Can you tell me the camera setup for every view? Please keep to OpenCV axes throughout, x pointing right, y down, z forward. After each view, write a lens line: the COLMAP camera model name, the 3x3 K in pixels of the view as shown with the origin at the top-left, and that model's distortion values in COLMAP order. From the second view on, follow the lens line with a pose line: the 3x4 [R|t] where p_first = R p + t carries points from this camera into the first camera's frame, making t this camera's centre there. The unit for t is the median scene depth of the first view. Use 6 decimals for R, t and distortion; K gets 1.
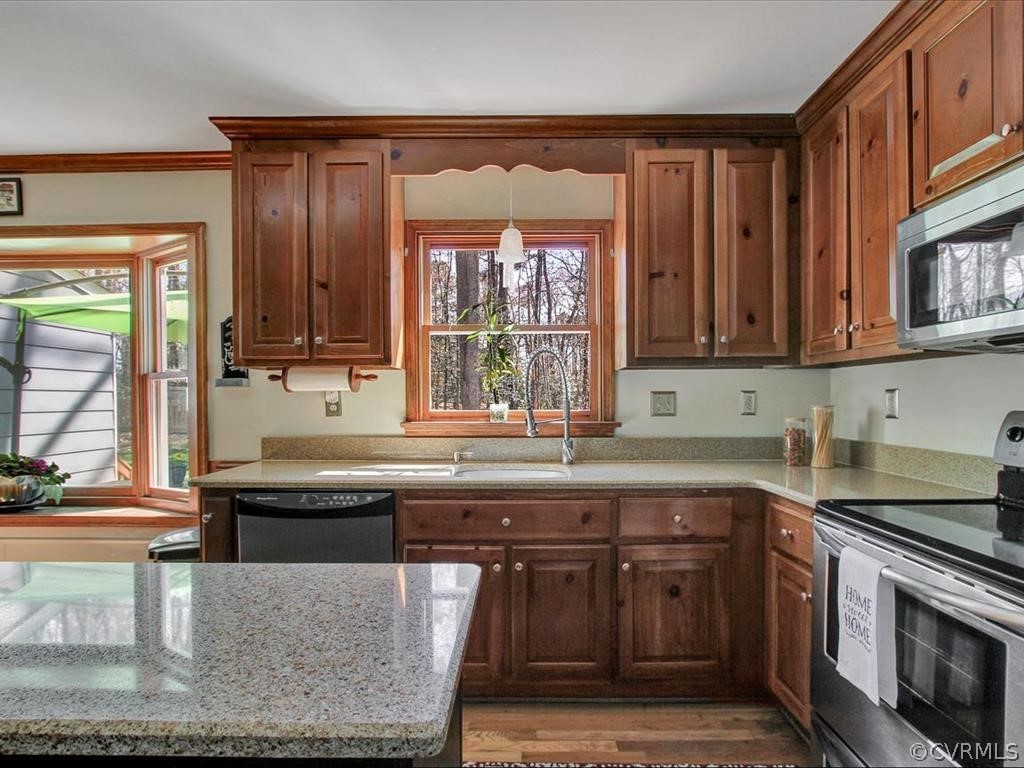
lens RADIAL K [[551.0, 0, 512.9], [0, 551.0, 404.6], [0, 0, 1]] dist [-0.020084, 0.004256]
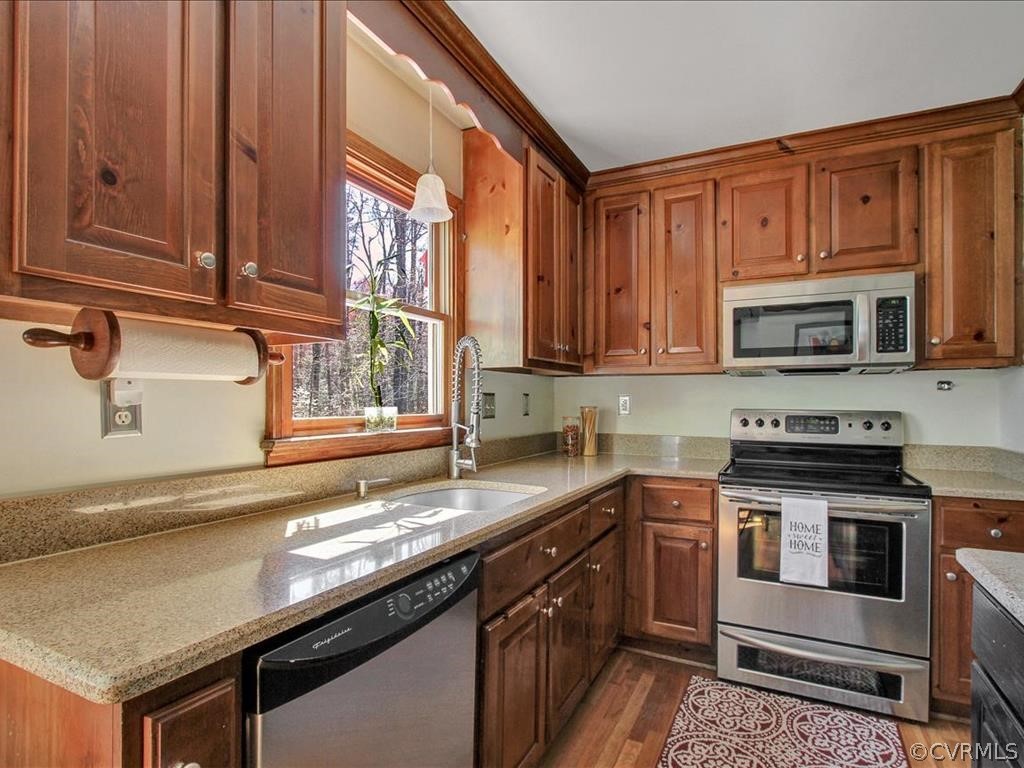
lens RADIAL K [[551.0, 0, 511.9], [0, 551.0, 394.1], [0, 0, 1]] dist [-0.020084, 0.004256]
pose [[0.430677, 0.014534, 0.902389, -0.670434], [0.002275, 0.999850, -0.017189, -0.005243], [-0.902503, 0.009456, 0.430579, 0.606921]]
